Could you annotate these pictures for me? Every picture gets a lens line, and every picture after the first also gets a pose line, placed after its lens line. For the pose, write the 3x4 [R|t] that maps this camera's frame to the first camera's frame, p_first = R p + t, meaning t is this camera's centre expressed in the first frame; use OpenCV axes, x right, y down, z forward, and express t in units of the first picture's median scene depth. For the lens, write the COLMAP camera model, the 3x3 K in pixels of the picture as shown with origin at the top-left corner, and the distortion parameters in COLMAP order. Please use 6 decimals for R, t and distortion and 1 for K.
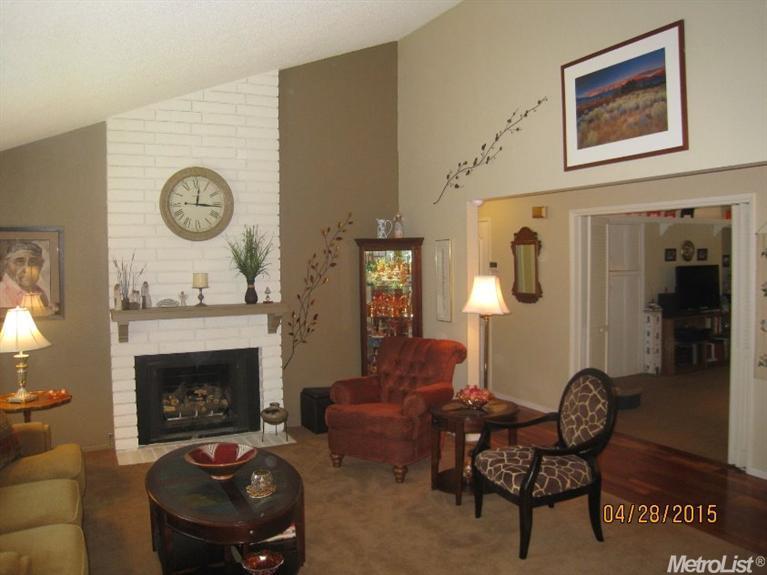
lens RADIAL K [[627.1, 0, 383.2], [0, 627.1, 283.2], [0, 0, 1]] dist [-0.135857, 0.053109]
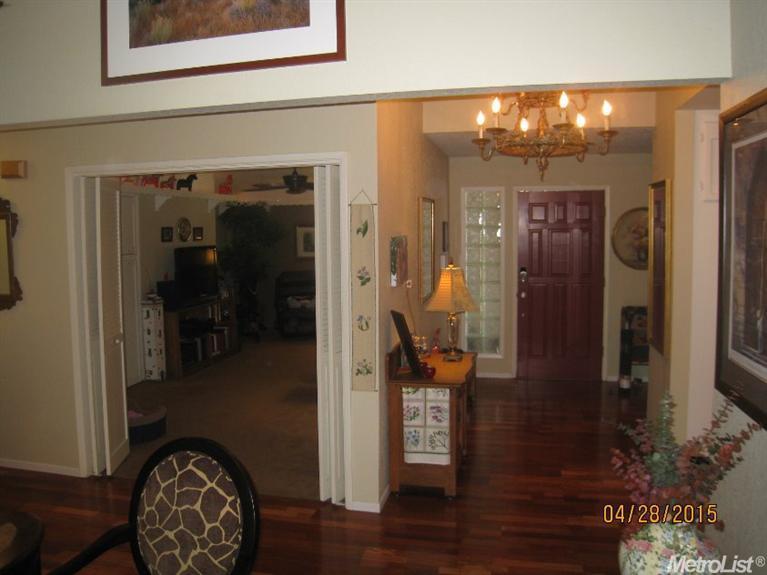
lens RADIAL K [[627.1, 0, 369.8], [0, 627.1, 274.8], [0, 0, 1]] dist [-0.135857, 0.053109]
pose [[0.658990, -0.045393, 0.750781, 0.021864], [0.032484, 0.998963, 0.031886, -0.012247], [-0.751450, 0.003376, 0.659782, 0.310676]]
